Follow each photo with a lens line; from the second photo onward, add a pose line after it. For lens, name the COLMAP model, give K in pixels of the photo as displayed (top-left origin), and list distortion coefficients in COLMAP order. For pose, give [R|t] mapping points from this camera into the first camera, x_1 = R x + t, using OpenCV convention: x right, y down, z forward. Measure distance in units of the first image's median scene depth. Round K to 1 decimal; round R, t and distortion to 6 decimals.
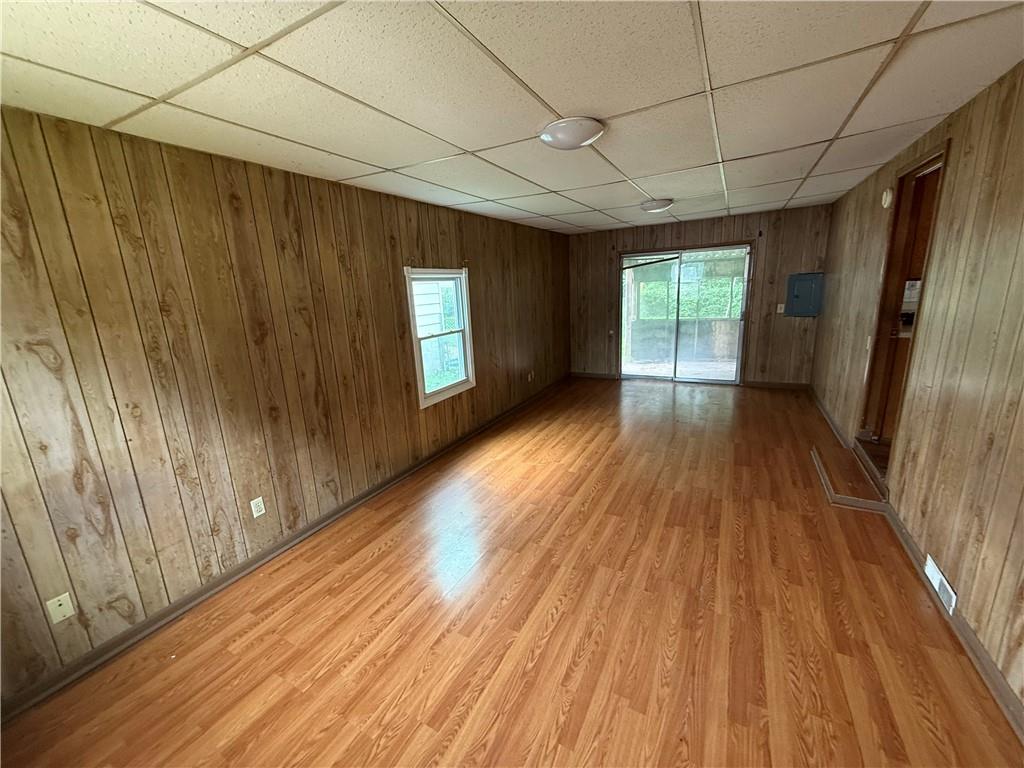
lens RADIAL K [[408.0, 0, 513.4], [0, 408.0, 385.7], [0, 0, 1]] dist [-0.000210, -0.000178]
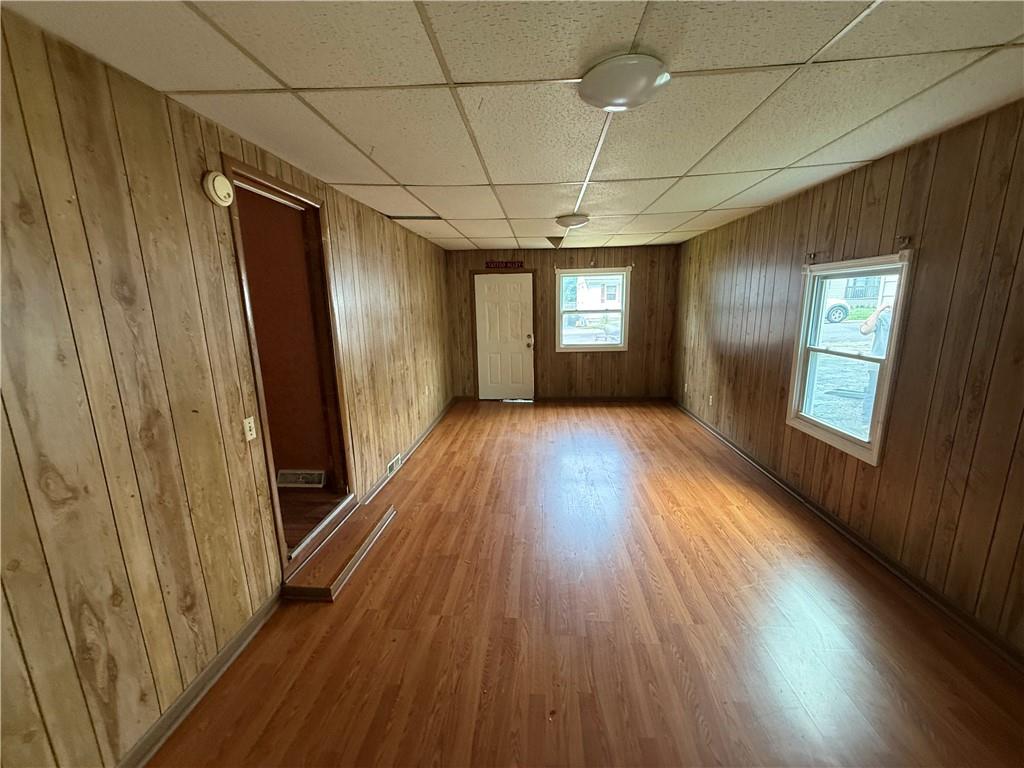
lens RADIAL K [[408.0, 0, 514.0], [0, 408.0, 386.4], [0, 0, 1]] dist [-0.000210, -0.000178]
pose [[-0.906813, 0.161525, -0.389359, 0.680662], [-0.023018, 0.903320, 0.428348, -0.401483], [0.420904, 0.397394, -0.815425, 1.502414]]
